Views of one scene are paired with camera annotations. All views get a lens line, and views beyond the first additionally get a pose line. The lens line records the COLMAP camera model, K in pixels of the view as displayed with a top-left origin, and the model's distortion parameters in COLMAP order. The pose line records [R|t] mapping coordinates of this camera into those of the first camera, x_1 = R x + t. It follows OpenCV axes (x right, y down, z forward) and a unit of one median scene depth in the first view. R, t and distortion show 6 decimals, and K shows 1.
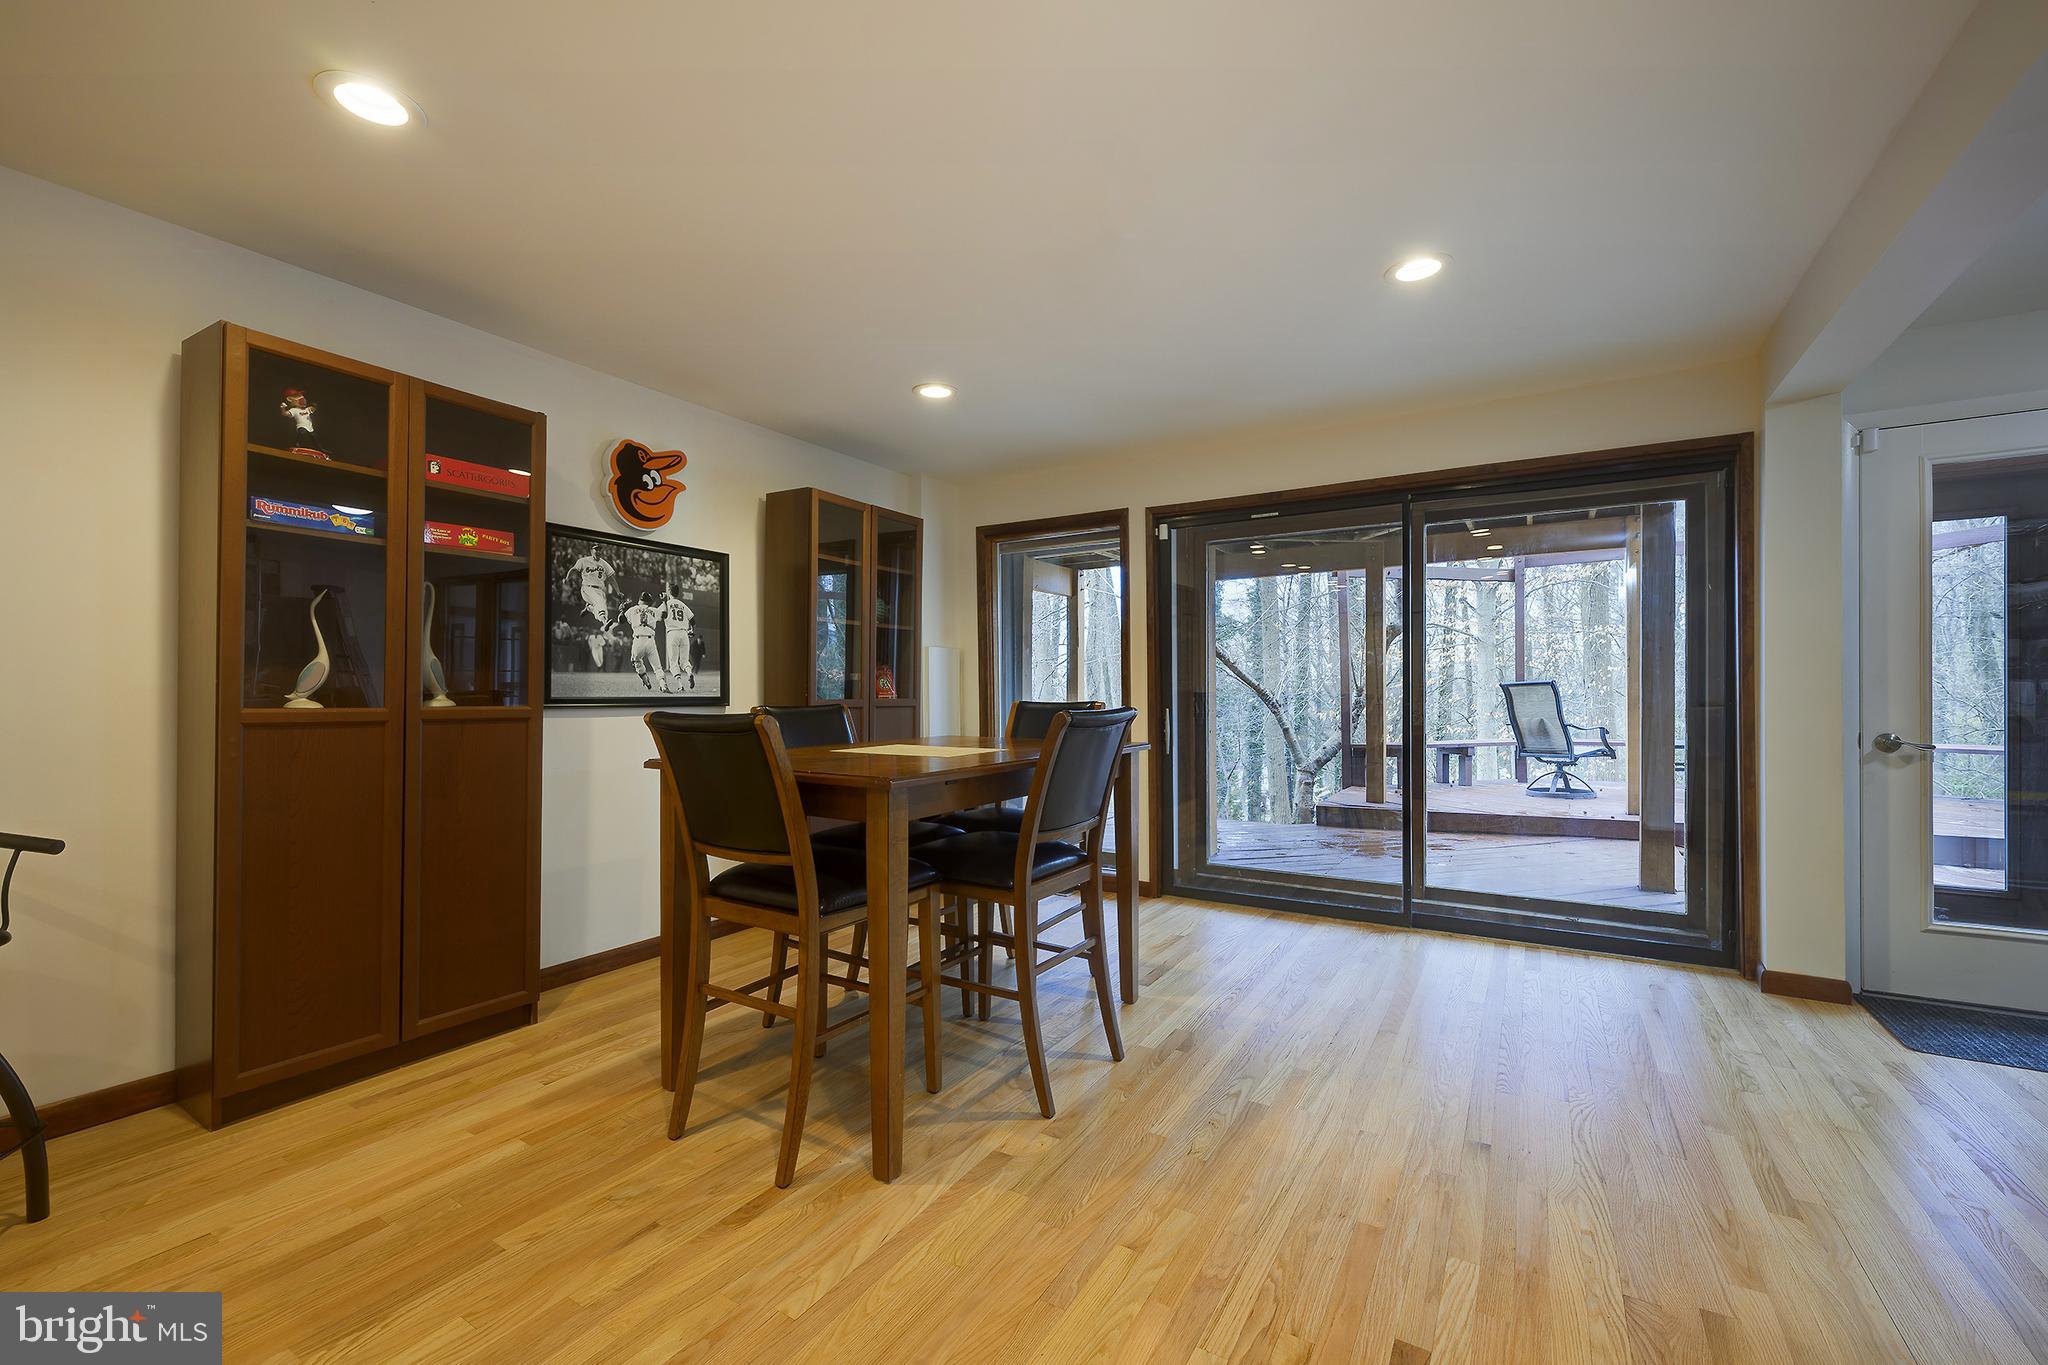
lens RADIAL K [[814.3, 0, 1065.7], [0, 814.3, 695.2], [0, 0, 1]] dist [0.001138, -0.000774]
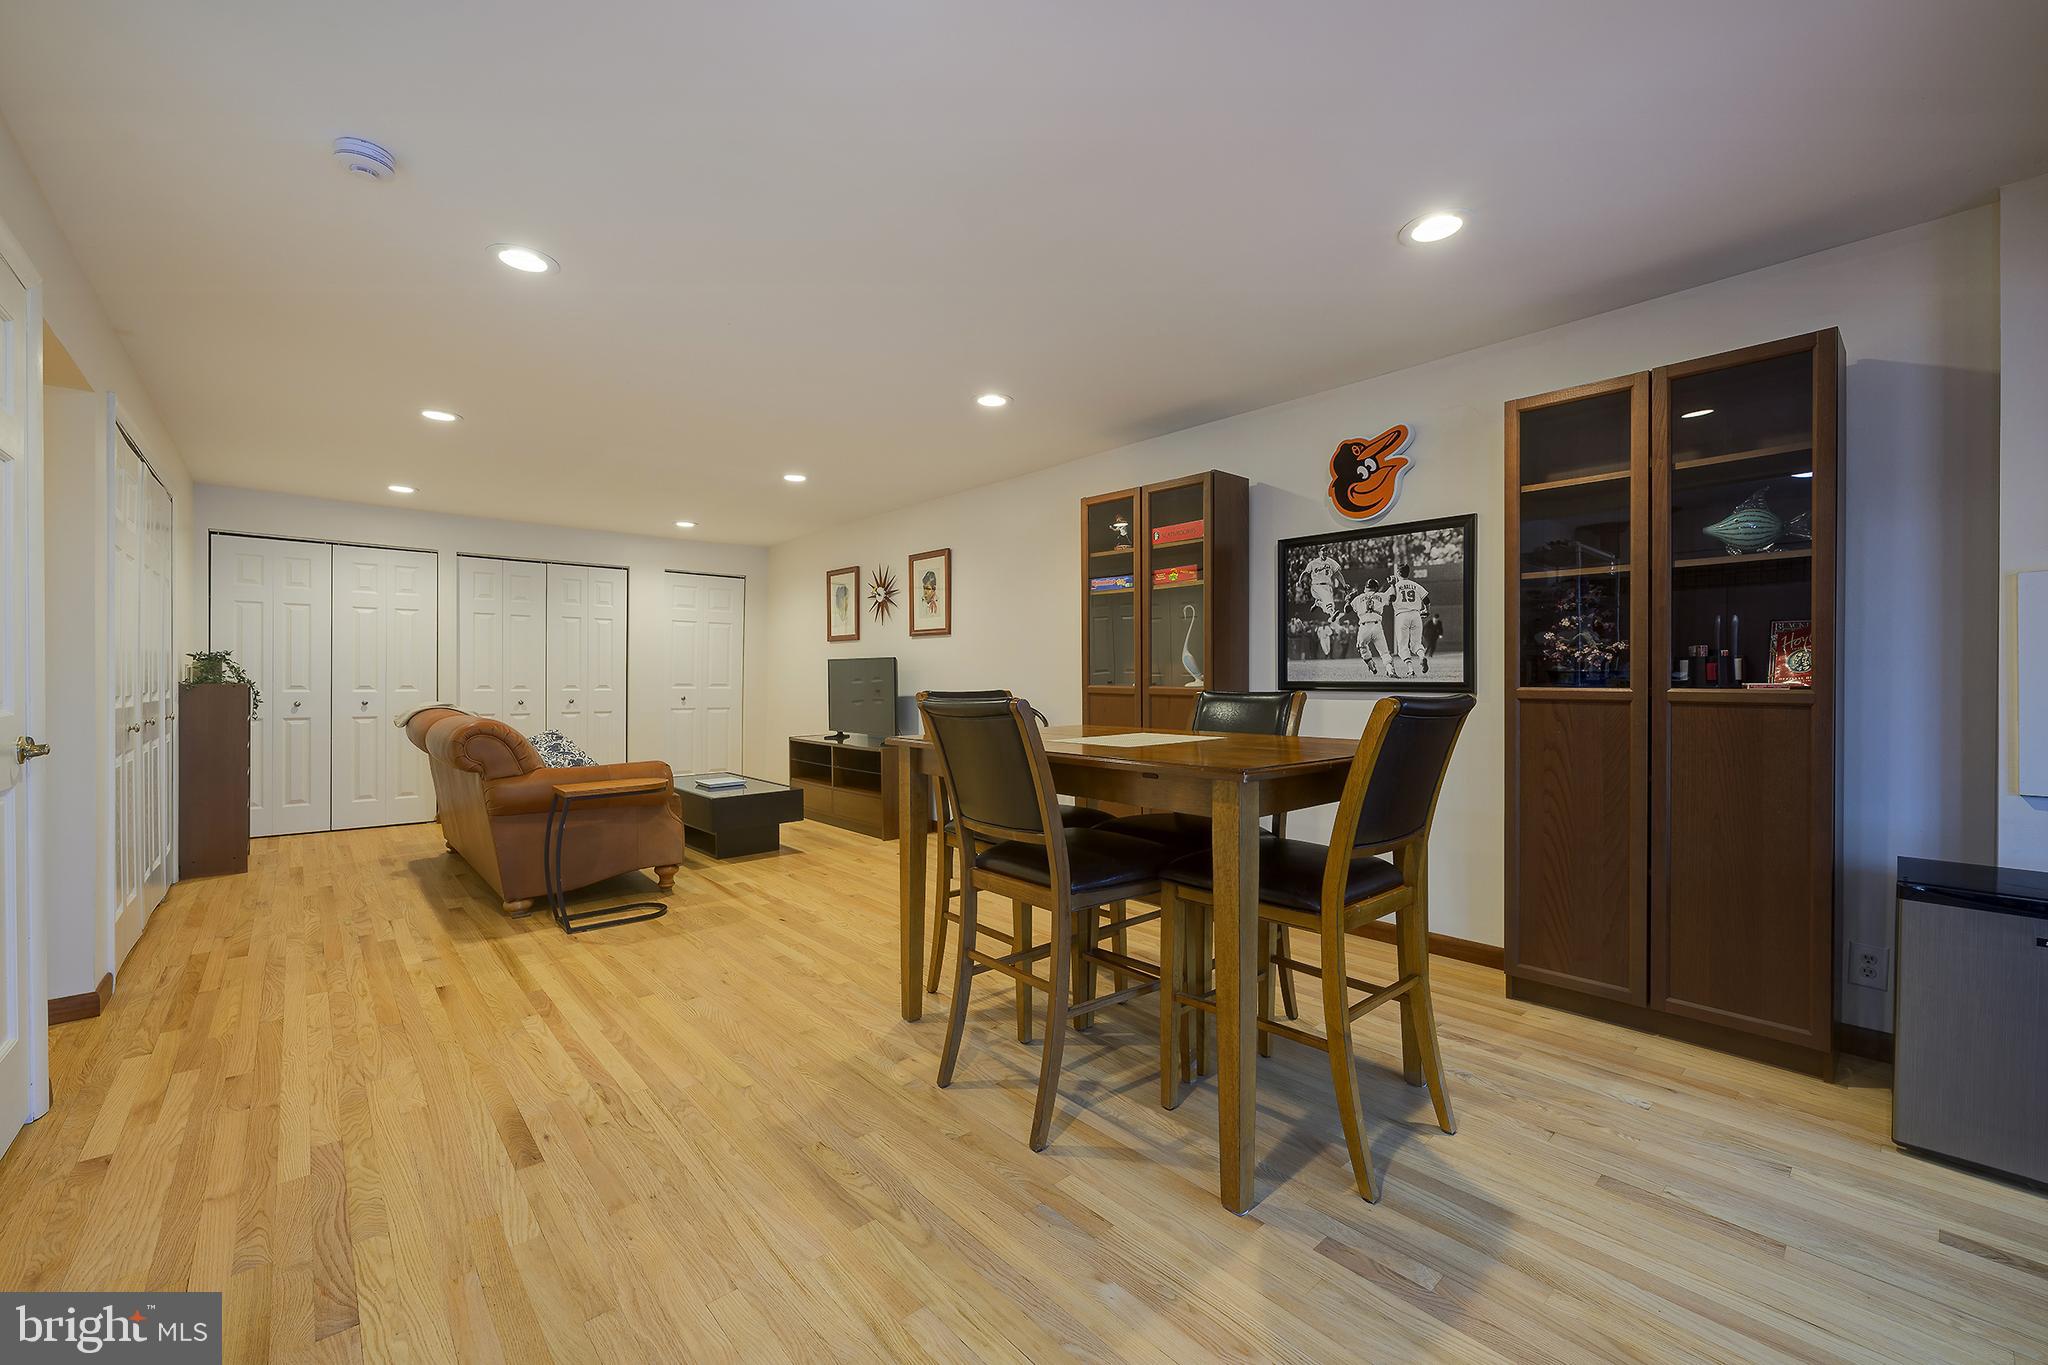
lens RADIAL K [[814.3, 0, 1028.2], [0, 814.3, 688.4], [0, 0, 1]] dist [0.001138, -0.000774]
pose [[-0.307411, 0.020594, -0.951354, 0.601800], [0.001601, 0.999776, 0.021125, -0.011654], [0.951575, 0.004971, -0.307375, 0.916235]]
